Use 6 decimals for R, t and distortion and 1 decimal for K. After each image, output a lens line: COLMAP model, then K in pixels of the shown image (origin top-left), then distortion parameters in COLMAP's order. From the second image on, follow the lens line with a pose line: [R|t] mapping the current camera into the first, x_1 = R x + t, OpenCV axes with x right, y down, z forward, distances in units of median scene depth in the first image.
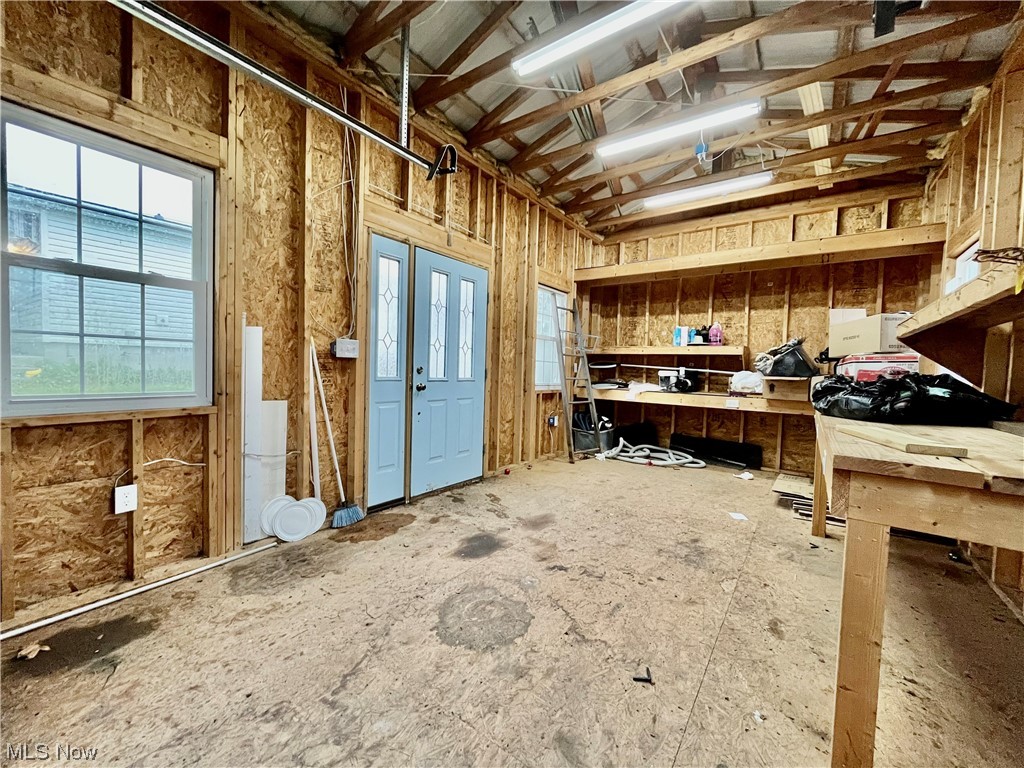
lens RADIAL K [[411.5, 0, 505.2], [0, 411.5, 384.9], [0, 0, 1]] dist [-0.000794, 0.000190]
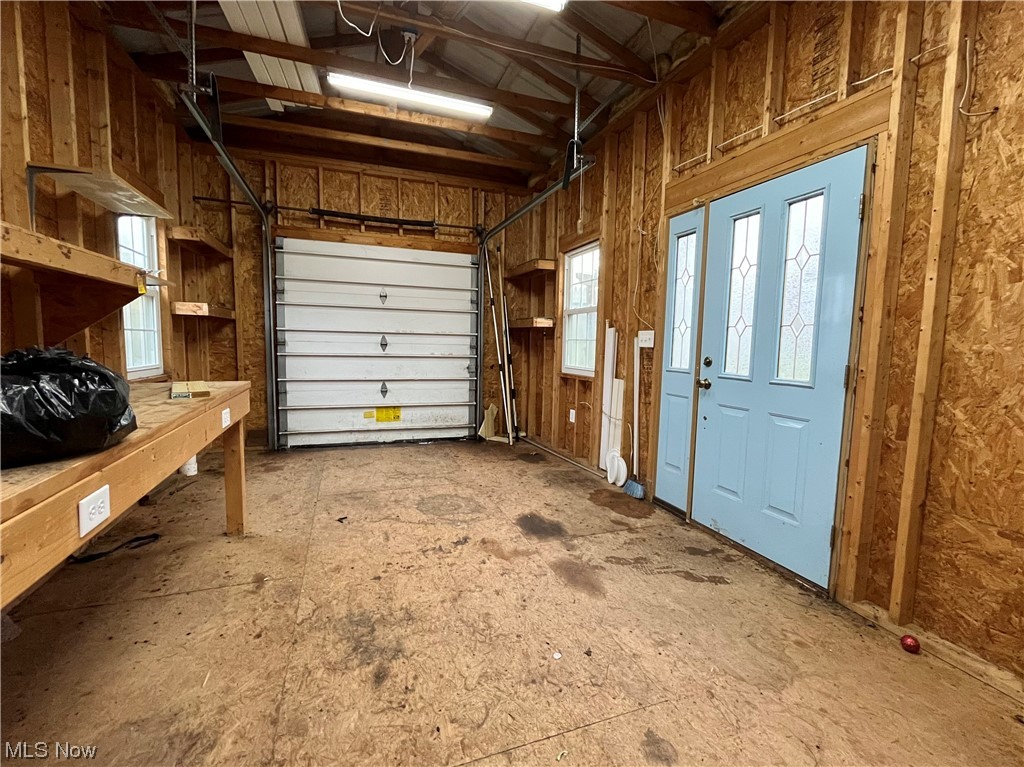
lens RADIAL K [[411.5, 0, 505.7], [0, 411.5, 376.6], [0, 0, 1]] dist [-0.000794, 0.000190]
pose [[-0.526326, 0.028718, -0.849798, 0.809297], [-0.074618, 0.994014, 0.079807, -0.052756], [0.847003, 0.105415, -0.521032, 1.365141]]
